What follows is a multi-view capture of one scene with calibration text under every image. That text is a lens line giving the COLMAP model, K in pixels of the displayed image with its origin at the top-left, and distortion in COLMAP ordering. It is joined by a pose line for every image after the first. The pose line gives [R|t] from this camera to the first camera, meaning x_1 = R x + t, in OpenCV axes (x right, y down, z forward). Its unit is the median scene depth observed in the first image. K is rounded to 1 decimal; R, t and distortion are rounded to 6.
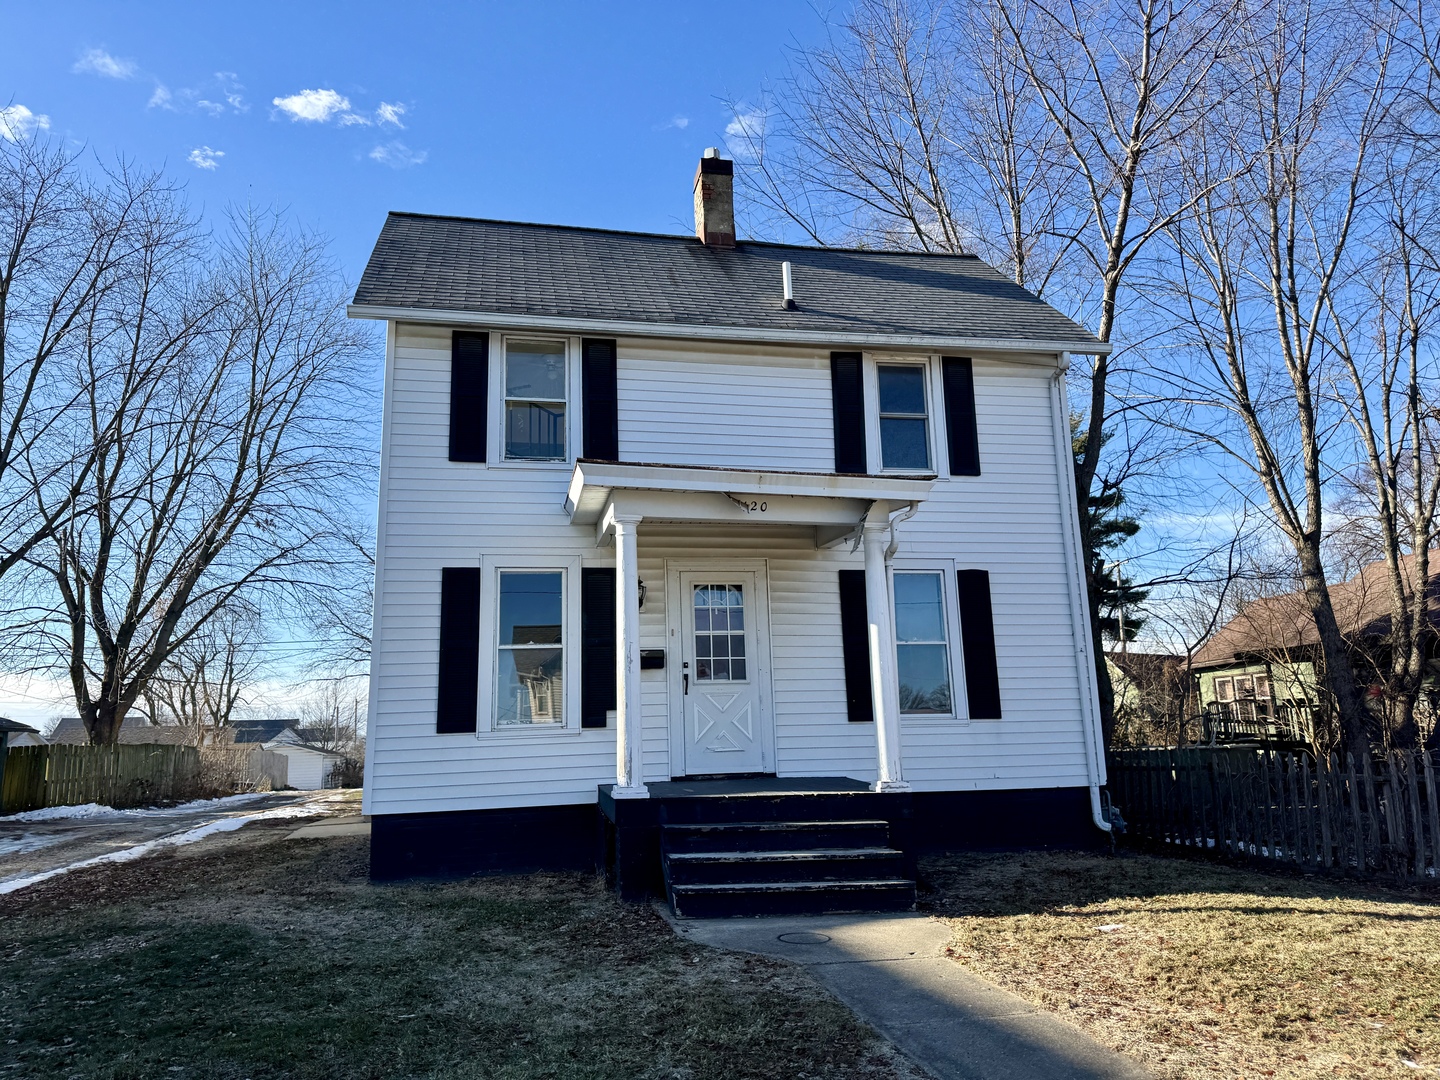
lens RADIAL K [[1011.4, 0, 720.0], [0, 1011.4, 540.0], [0, 0, 1]] dist [0.134999, -0.153824]
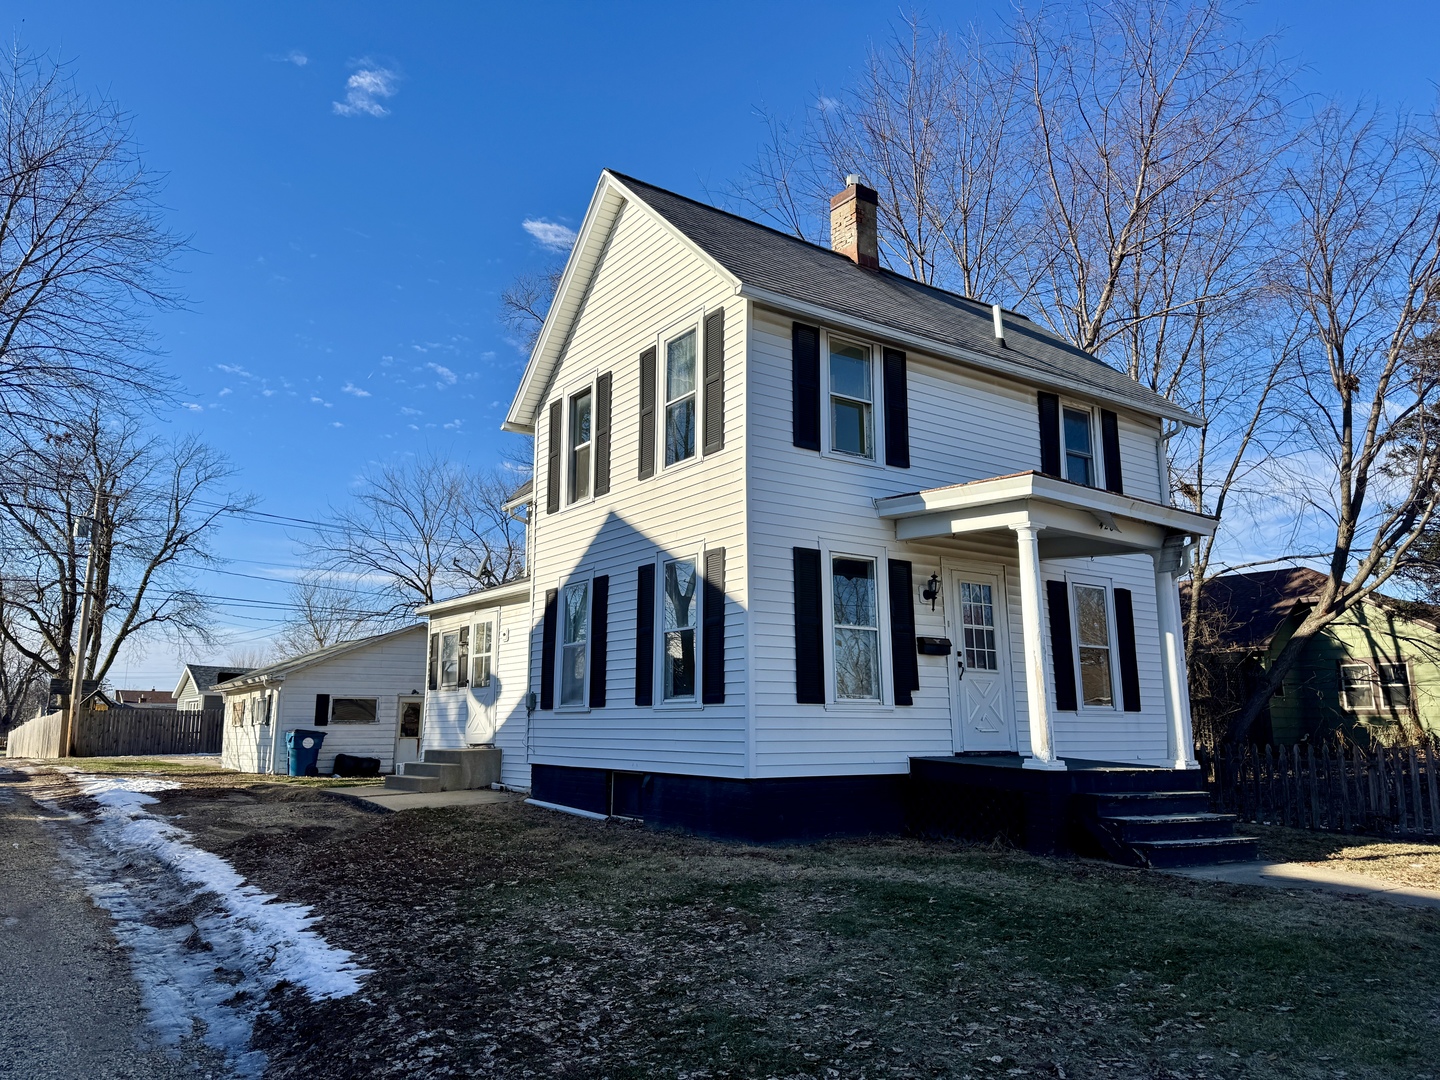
lens RADIAL K [[1011.4, 0, 720.0], [0, 1011.4, 540.0], [0, 0, 1]] dist [0.134999, -0.153824]
pose [[0.917757, 0.101019, 0.384080, -0.716812], [-0.105797, 0.994349, -0.008727, 0.035533], [-0.382792, -0.032625, 0.923258, 0.061211]]
